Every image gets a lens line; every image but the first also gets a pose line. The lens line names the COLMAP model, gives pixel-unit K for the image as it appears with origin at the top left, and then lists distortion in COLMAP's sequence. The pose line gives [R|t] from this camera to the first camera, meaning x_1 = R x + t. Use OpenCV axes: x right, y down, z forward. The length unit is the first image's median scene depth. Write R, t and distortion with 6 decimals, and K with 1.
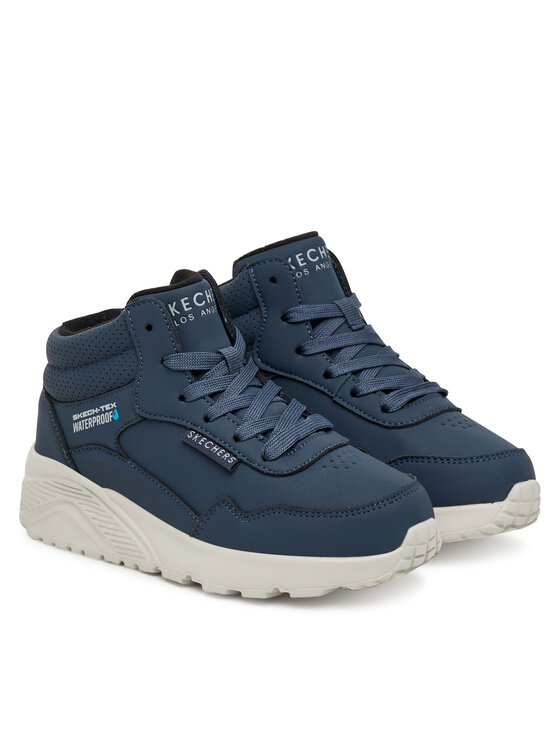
lens RADIAL K [[2197.9, 0, 280.0], [0, 2197.9, 373.0], [0, 0, 1]] dist [-0.069391, -0.248469]
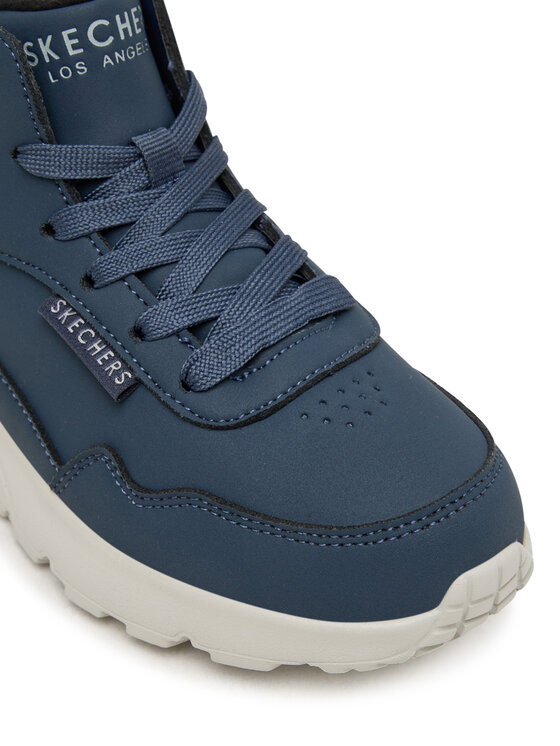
lens RADIAL K [[1845.6, 0, 280.0], [0, 1845.6, 373.0], [0, 0, 1]] dist [-0.240045, -0.318428]
pose [[0.987119, 0.119618, -0.106247, 0.055747], [-0.086469, 0.957616, 0.274763, -0.076855], [0.134610, -0.262037, 0.955624, 0.598317]]
